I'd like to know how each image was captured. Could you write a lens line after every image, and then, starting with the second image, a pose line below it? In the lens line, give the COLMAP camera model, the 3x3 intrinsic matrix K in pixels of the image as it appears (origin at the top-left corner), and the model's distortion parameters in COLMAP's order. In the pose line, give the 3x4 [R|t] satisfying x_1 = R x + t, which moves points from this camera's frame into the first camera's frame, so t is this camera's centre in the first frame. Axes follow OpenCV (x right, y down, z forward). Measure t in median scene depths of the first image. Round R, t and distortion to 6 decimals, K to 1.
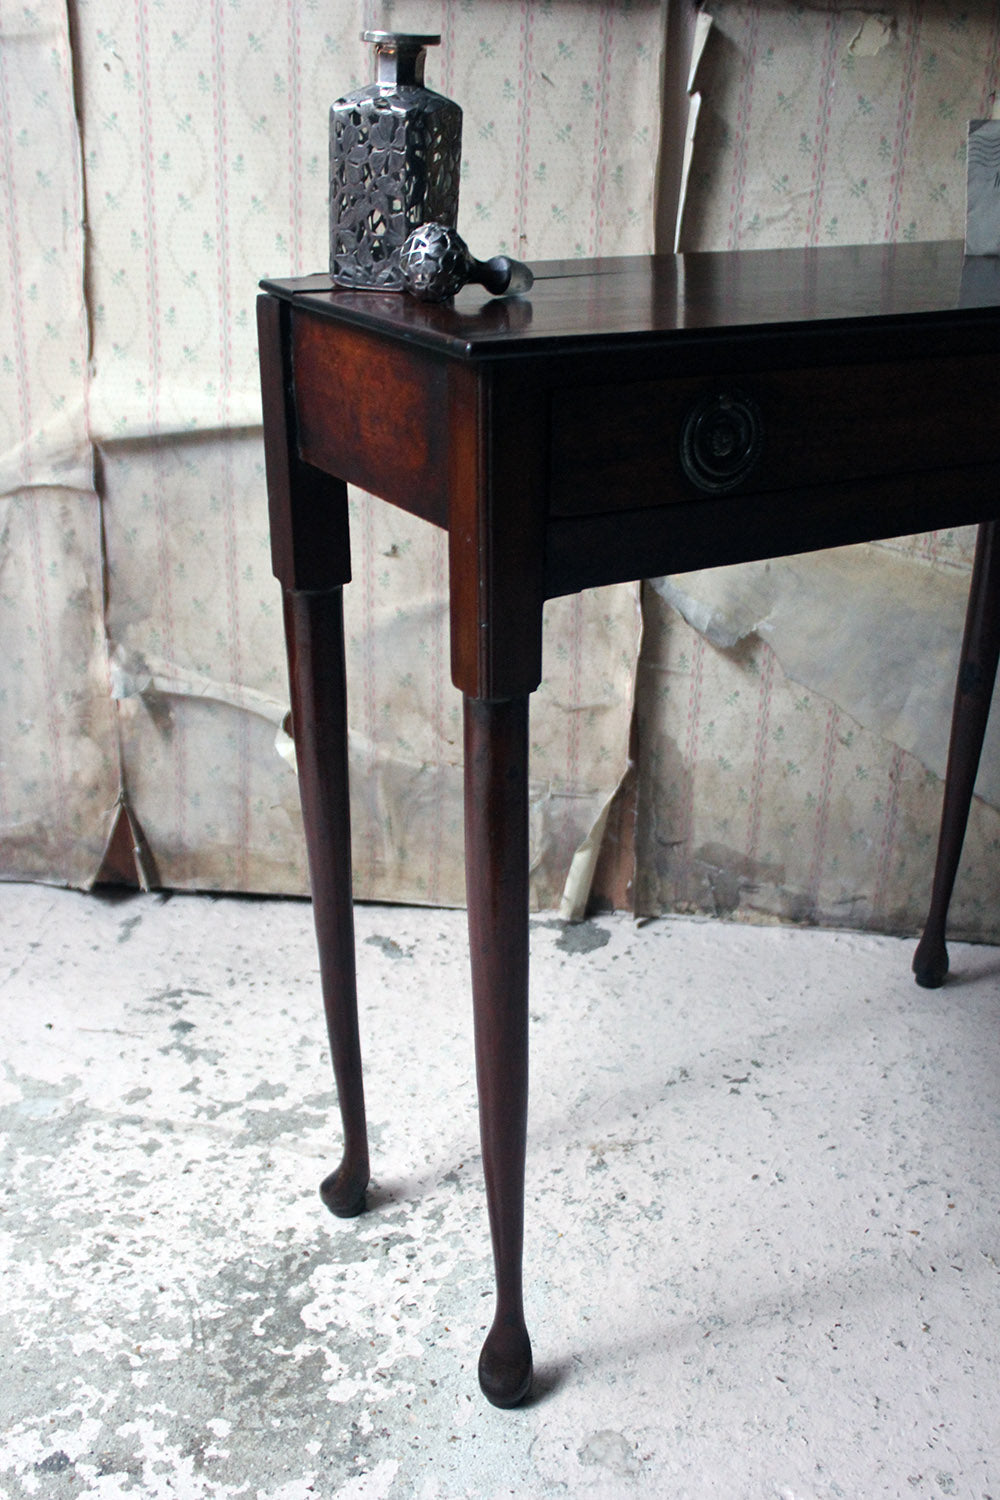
lens RADIAL K [[1564.9, 0, 492.9], [0, 1564.9, 748.9], [0, 0, 1]] dist [-0.074134, 0.000000]
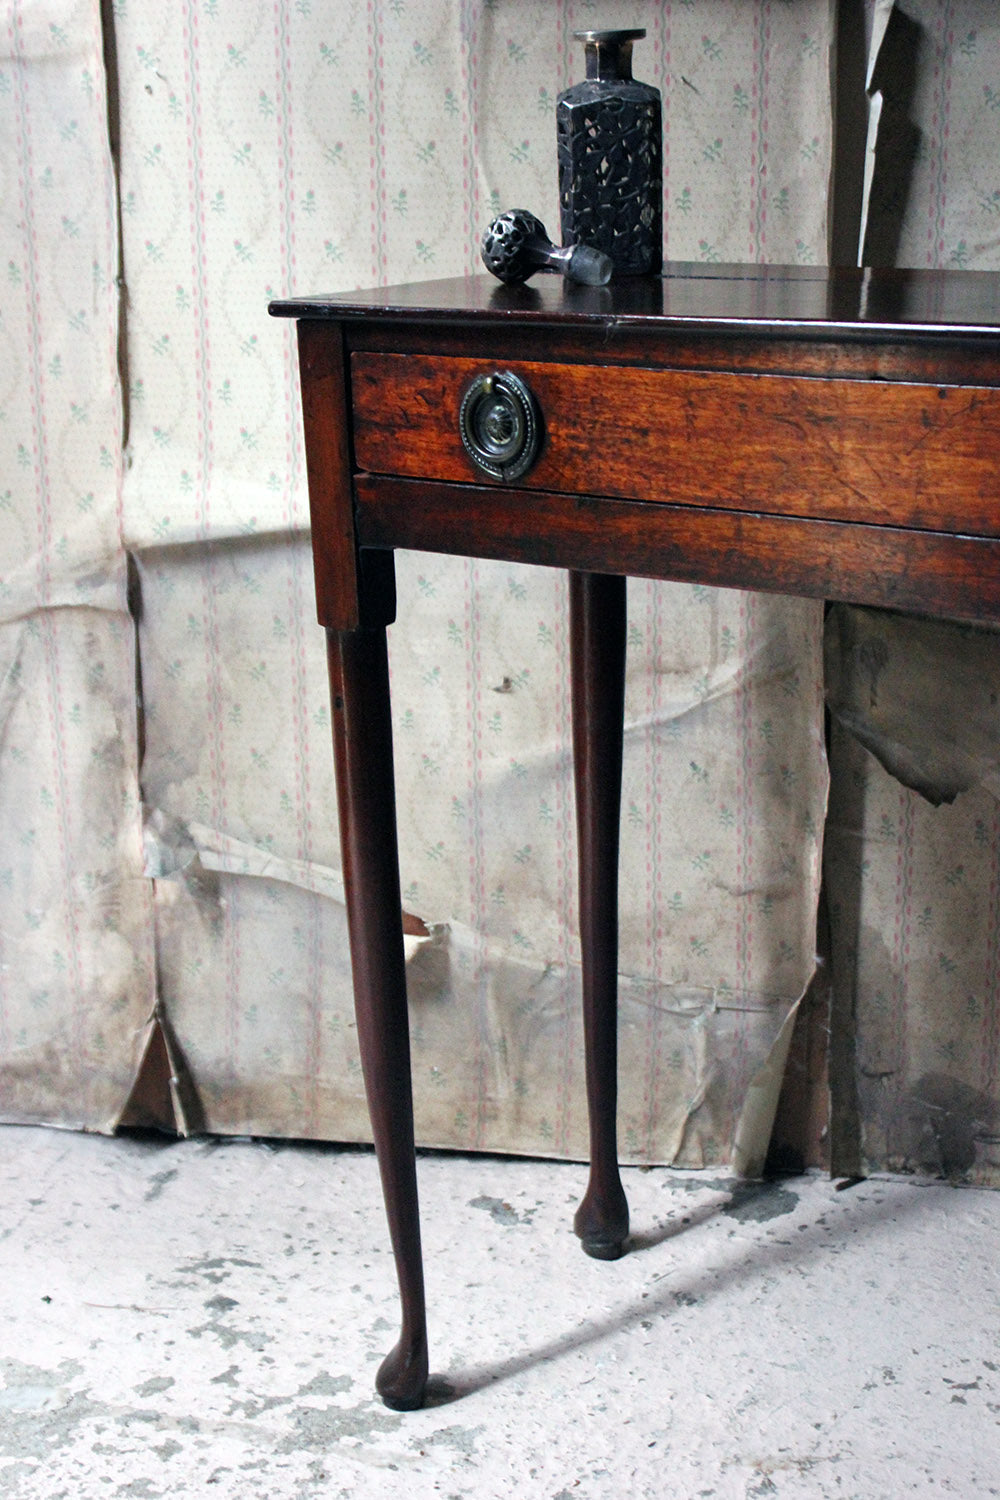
lens RADIAL K [[2153.3, 0, 496.1], [0, 2153.3, 760.0], [0, 0, 1]] dist [-0.039972, 0.000000]
pose [[0.994876, -0.007980, -0.100789, 0.043793], [-0.005858, 0.990656, -0.136257, 0.062613], [0.100935, 0.136150, 0.985533, -0.053617]]
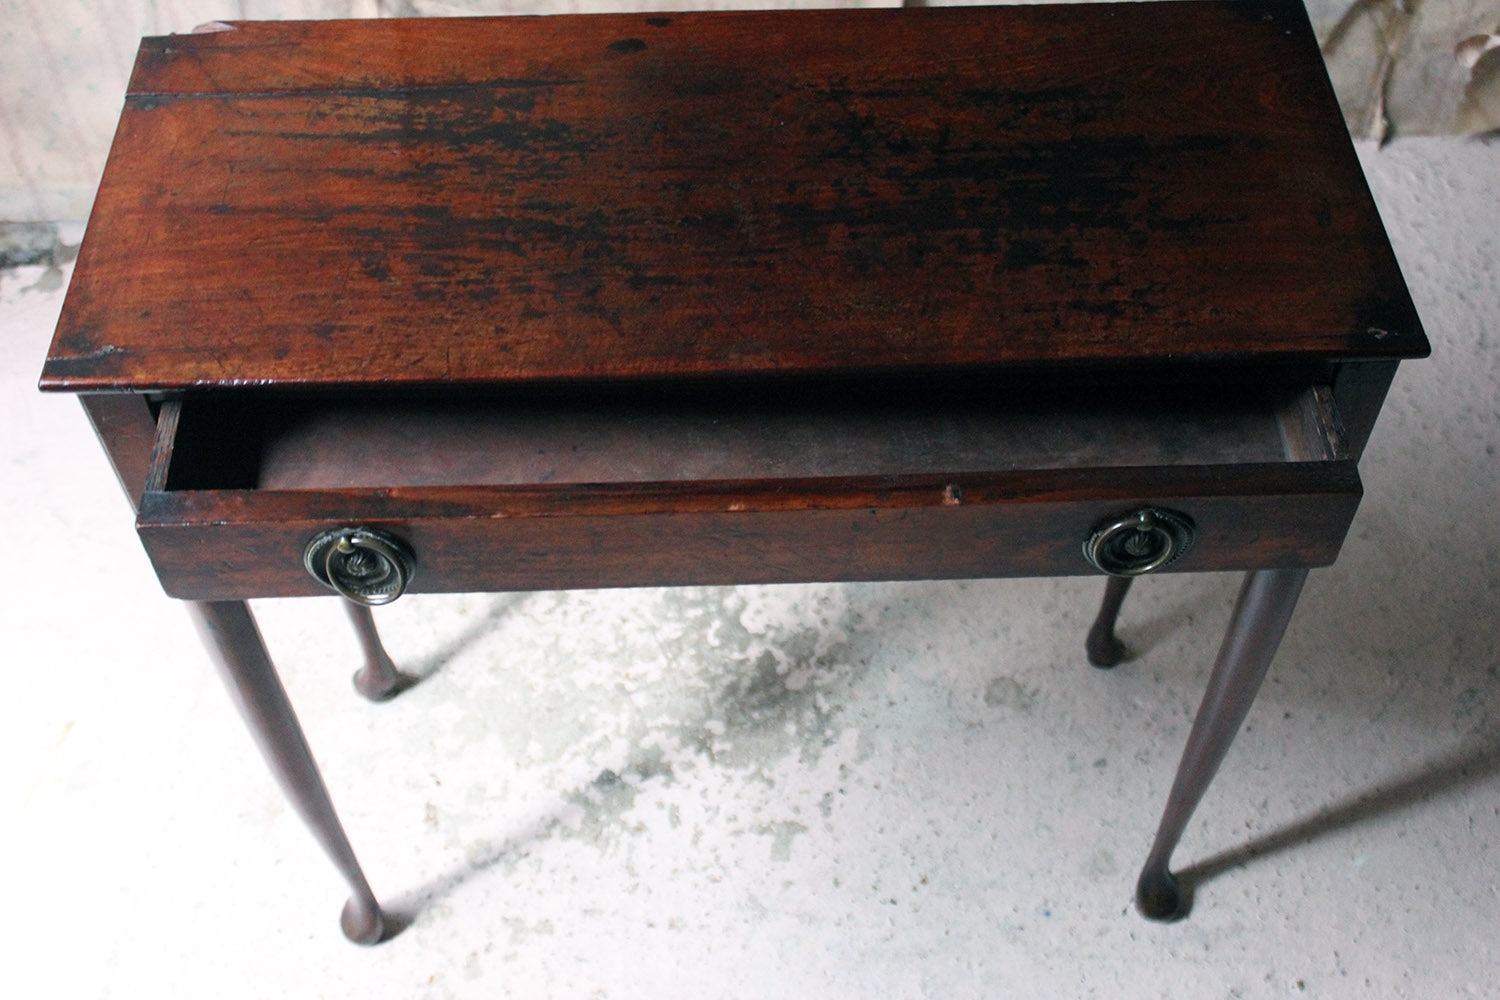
lens RADIAL K [[1802.4, 0, 748.7], [0, 1802.4, 503.8], [0, 0, 1]] dist [-0.054095, 0.000000]
pose [[0.981912, -0.166934, 0.089338, -0.194381], [0.103773, 0.869162, 0.483517, -0.355915], [-0.158365, -0.465500, 0.870764, -0.196228]]
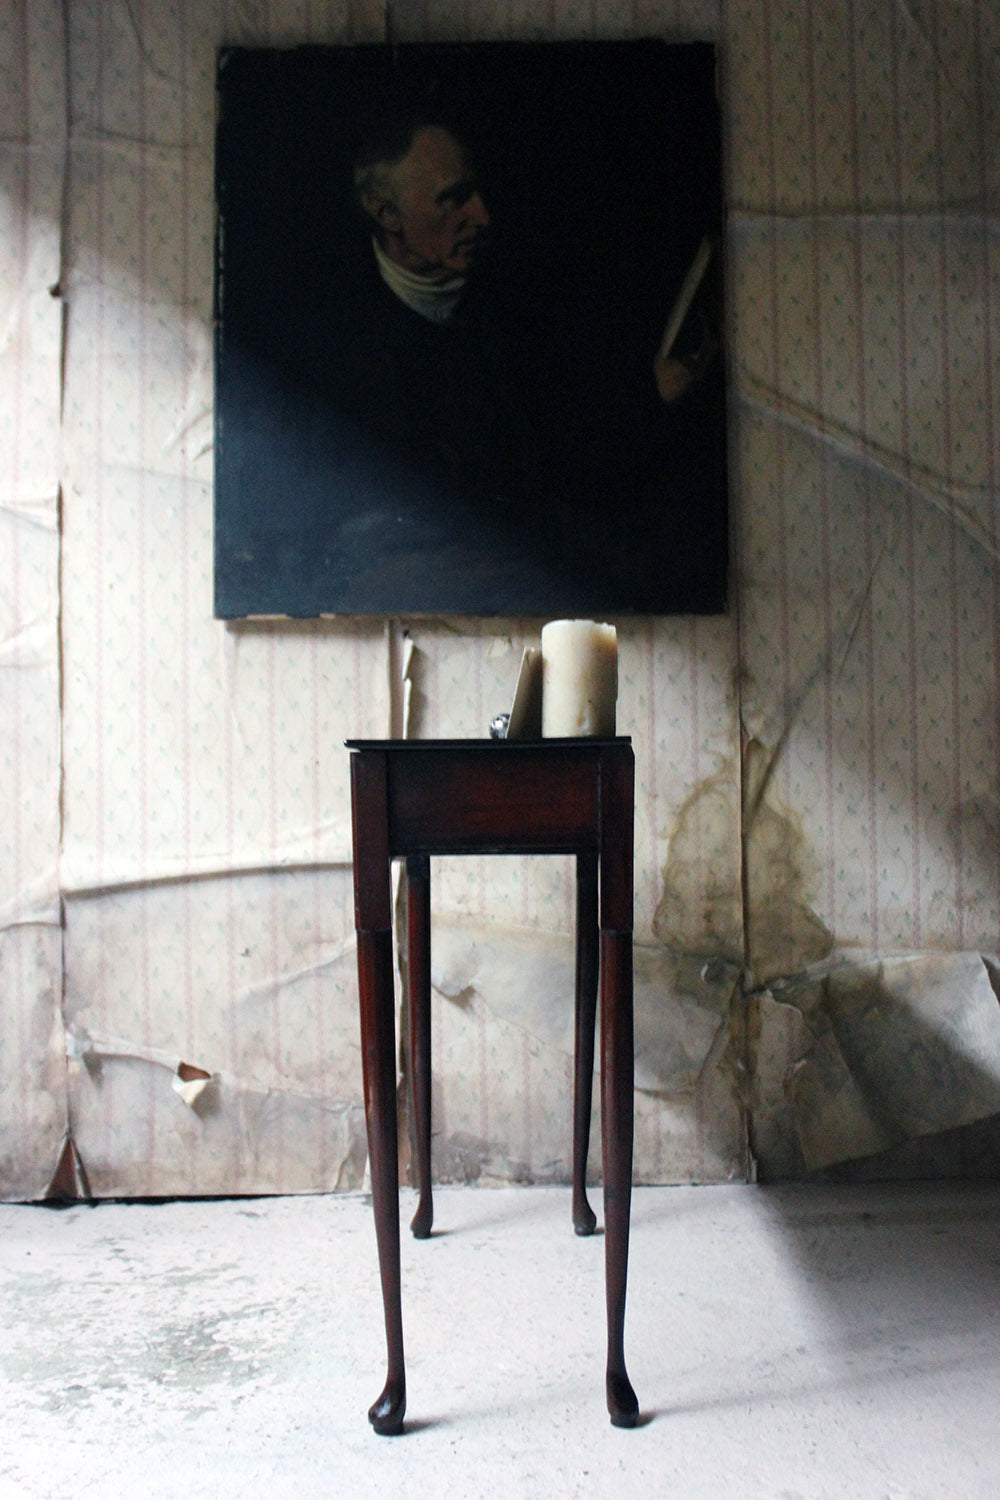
lens RADIAL K [[1564.9, 0, 473.5], [0, 1564.9, 785.6], [0, 0, 1]] dist [-0.074134, 0.000000]
pose [[0.992381, -0.041712, 0.115930, -0.011722], [0.083914, 0.917792, -0.388094, 0.407548], [-0.090211, 0.394866, 0.914299, -0.641636]]
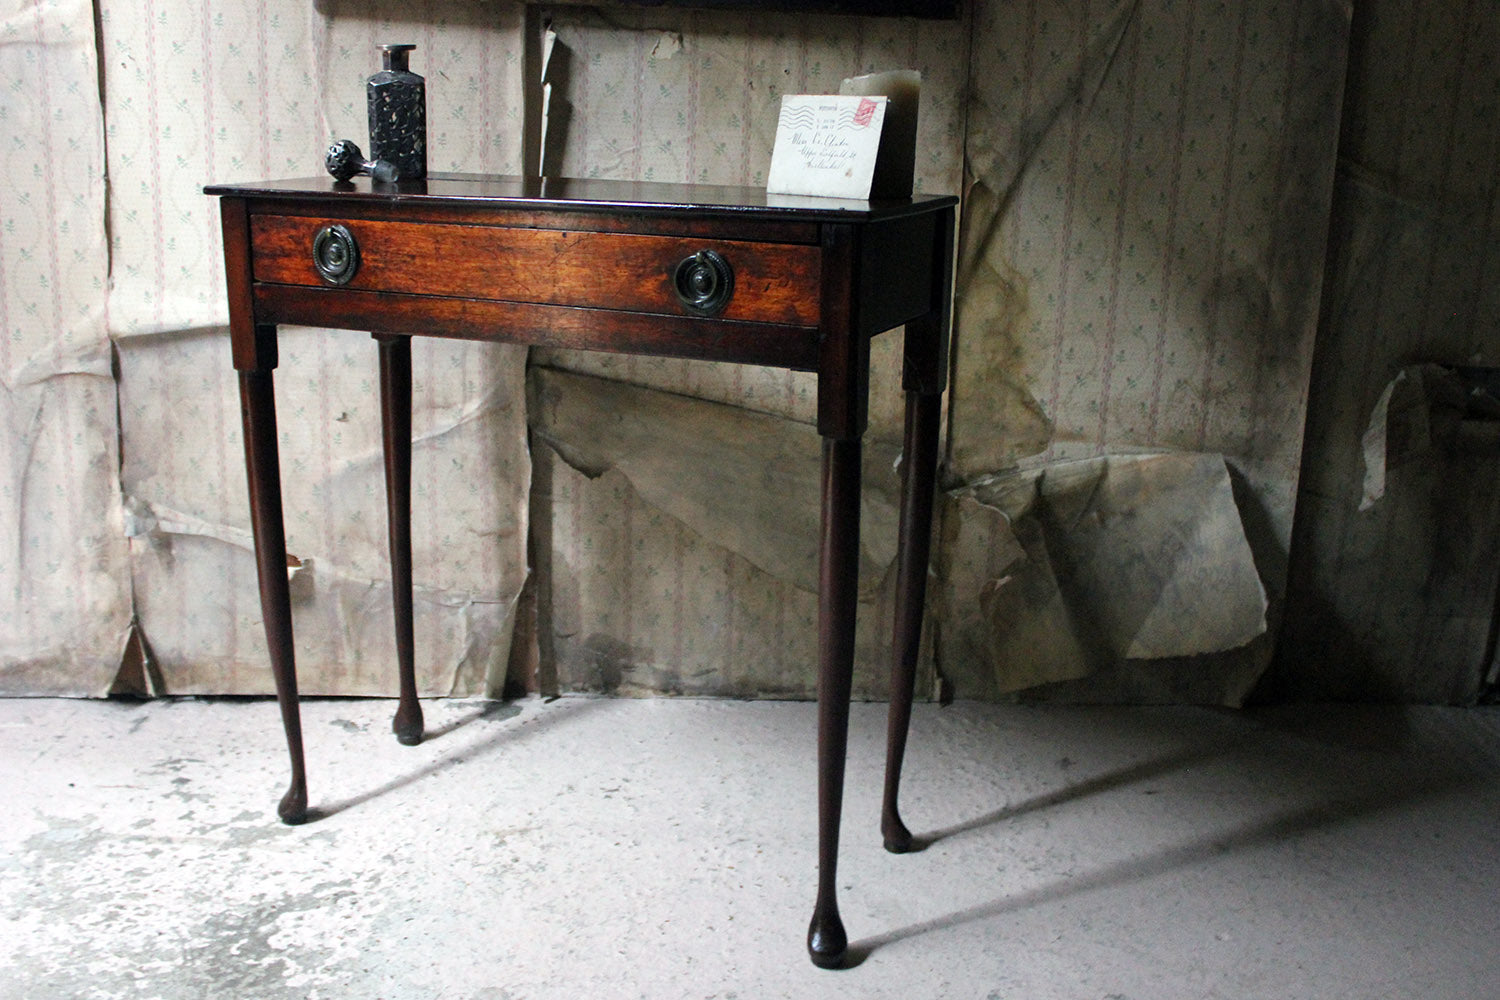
lens RADIAL K [[1458.8, 0, 732.4], [0, 1458.8, 497.3], [0, 0, 1]] dist [-0.084392, 0.000000]
pose [[0.986797, -0.032037, 0.158764, 0.072489], [0.056428, 0.986831, -0.151590, 0.164692], [-0.151817, 0.158547, 0.975610, -0.272855]]
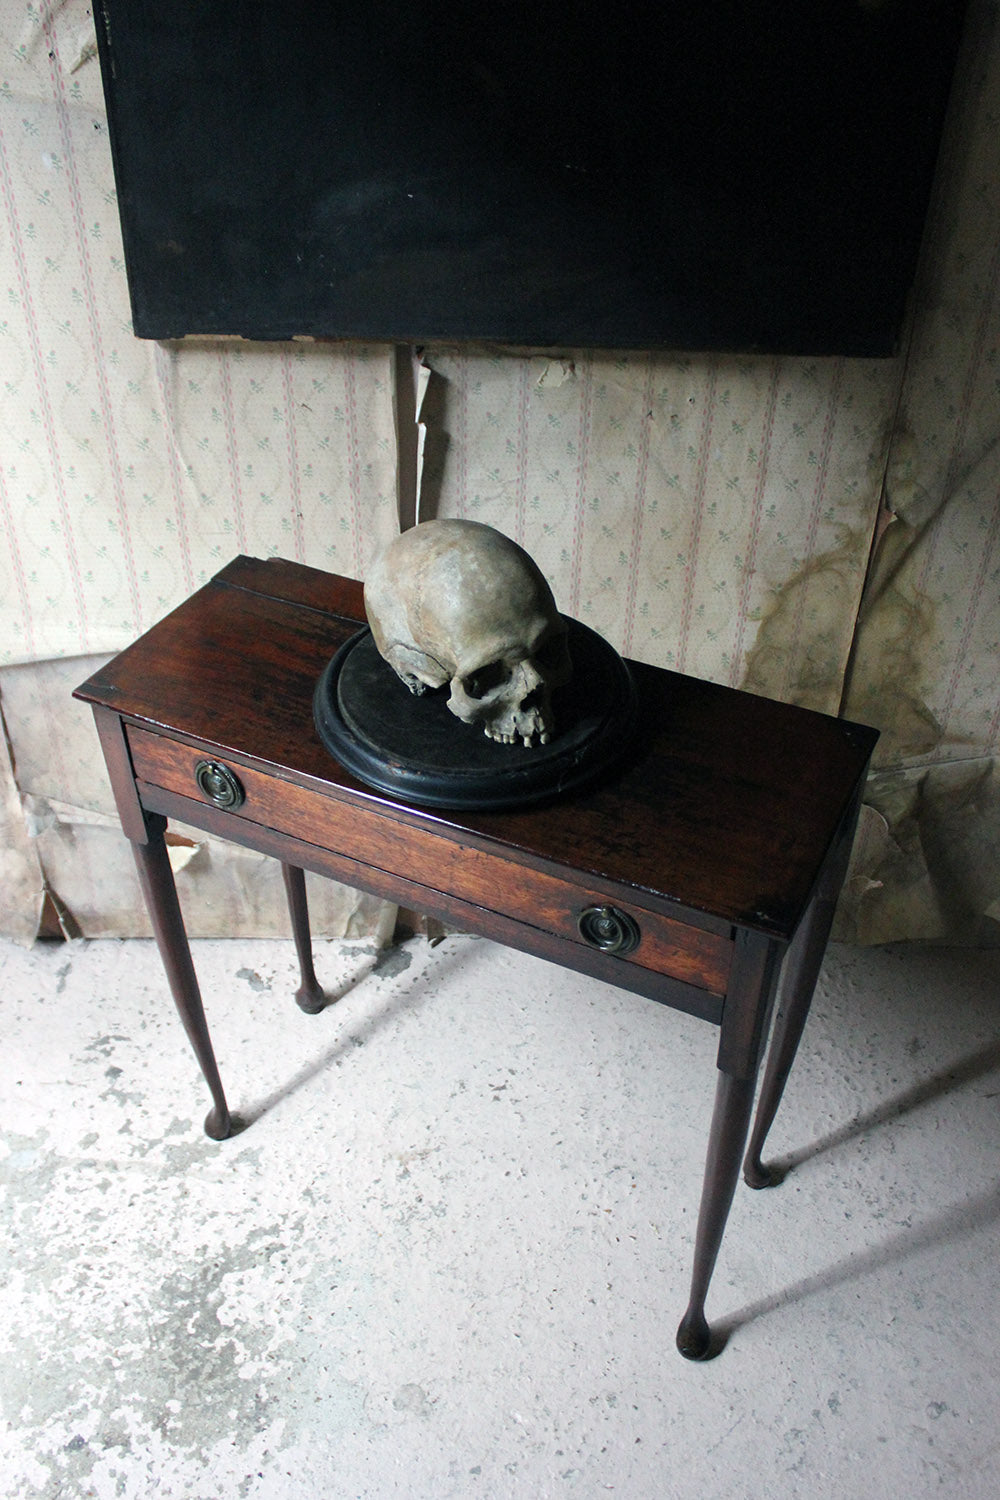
lens RADIAL K [[1382.4, 0, 485.1], [0, 1382.4, 767.6], [0, 0, 1]] dist [-0.082423, 0.000000]
pose [[0.994281, -0.077738, 0.073228, 0.074490], [0.055813, 0.962824, 0.264301, -0.434221], [-0.091052, -0.258703, 0.961656, -0.176980]]
